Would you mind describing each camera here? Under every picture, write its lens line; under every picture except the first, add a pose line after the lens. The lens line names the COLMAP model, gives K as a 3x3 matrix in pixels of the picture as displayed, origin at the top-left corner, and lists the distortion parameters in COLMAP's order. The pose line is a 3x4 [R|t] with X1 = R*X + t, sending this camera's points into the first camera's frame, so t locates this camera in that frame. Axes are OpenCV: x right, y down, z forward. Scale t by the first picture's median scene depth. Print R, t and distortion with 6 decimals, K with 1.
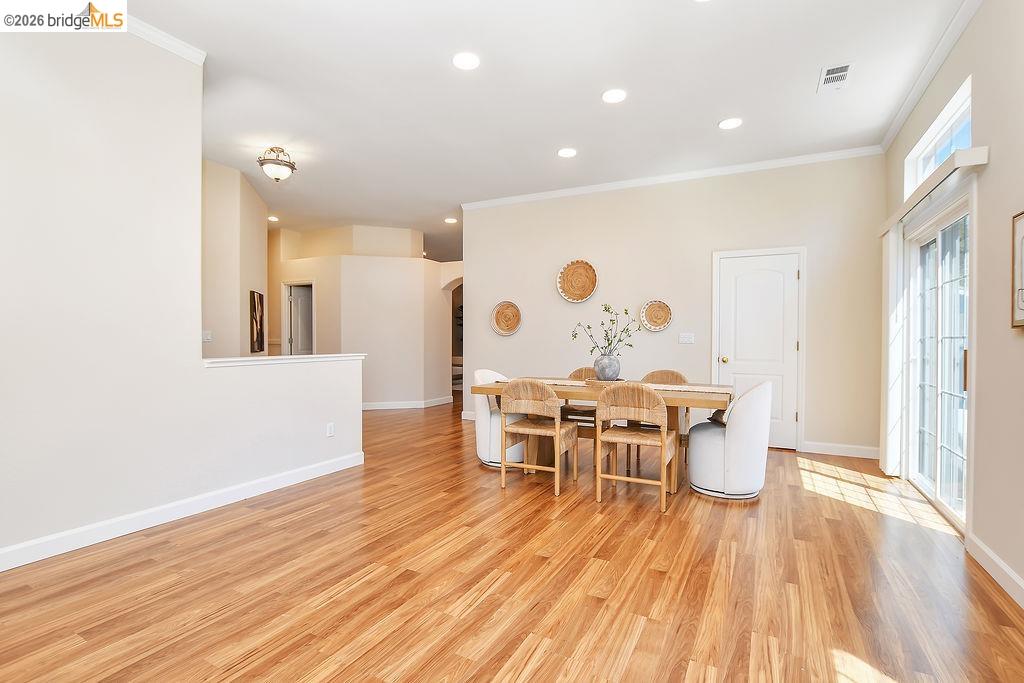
lens RADIAL K [[489.7, 0, 505.3], [0, 489.7, 348.6], [0, 0, 1]] dist [-0.002538, -0.000326]
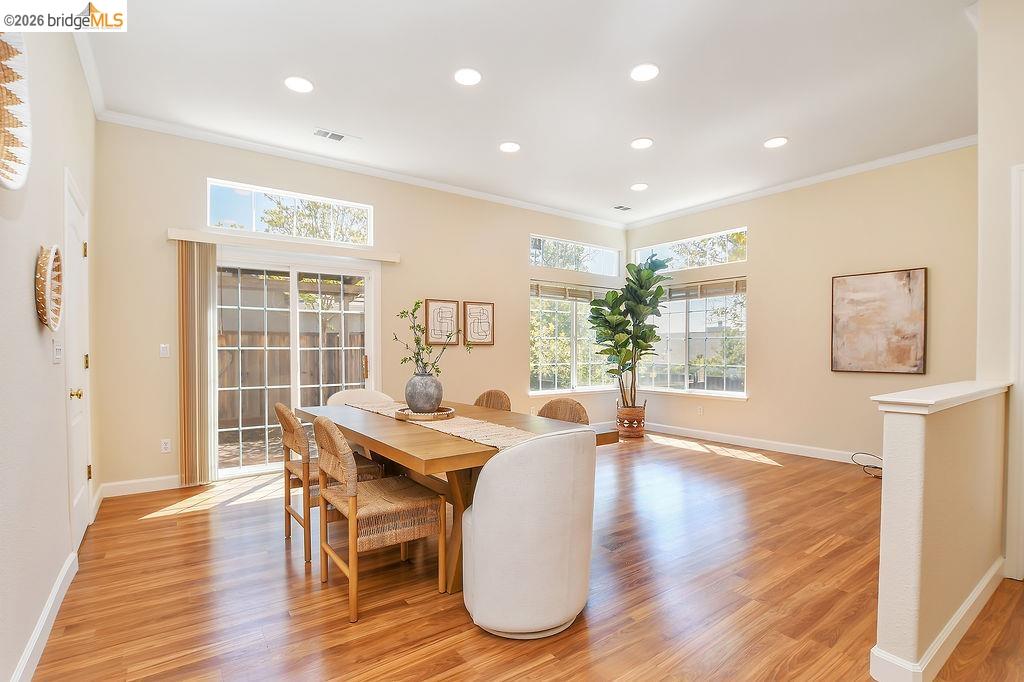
lens RADIAL K [[489.7, 0, 505.3], [0, 489.7, 348.1], [0, 0, 1]] dist [-0.002538, -0.000326]
pose [[-0.901295, -0.001167, 0.433205, -0.281727], [0.007995, 0.999781, 0.019327, -0.049188], [-0.433133, 0.020883, -0.901088, 2.121706]]
